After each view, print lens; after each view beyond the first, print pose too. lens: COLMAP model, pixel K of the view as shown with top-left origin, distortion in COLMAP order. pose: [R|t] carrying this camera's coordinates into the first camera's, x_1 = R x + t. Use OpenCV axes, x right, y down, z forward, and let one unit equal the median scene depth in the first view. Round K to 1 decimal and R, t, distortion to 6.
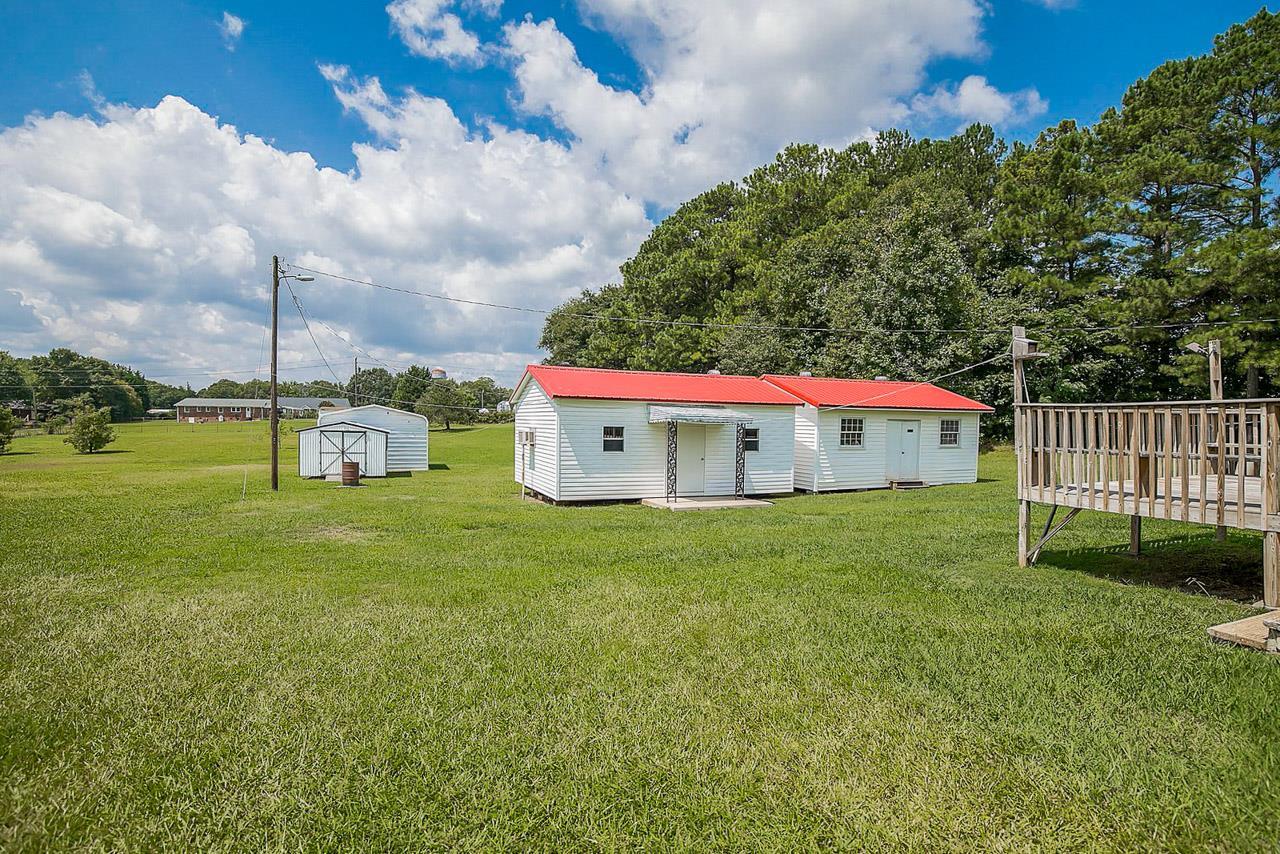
lens RADIAL K [[566.6, 0, 642.0], [0, 566.6, 429.9], [0, 0, 1]] dist [-0.025426, 0.000030]
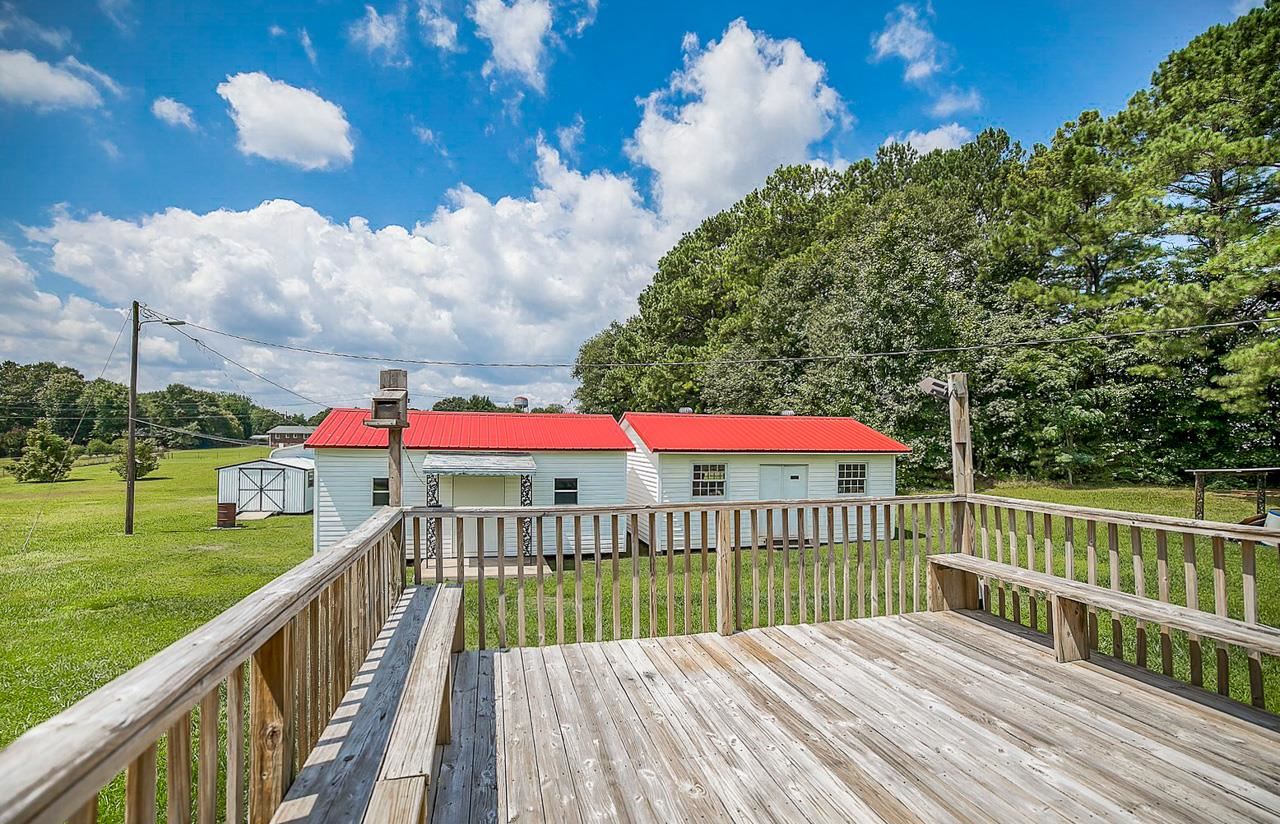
lens RADIAL K [[536.3, 0, 636.6], [0, 536.3, 425.8], [0, 0, 1]] dist [-0.001174, 0.000054]
pose [[0.991531, -0.006508, -0.129710, 0.182349], [0.000042, 0.998760, -0.049785, -0.018512], [0.129873, 0.049358, 0.990301, 0.095360]]
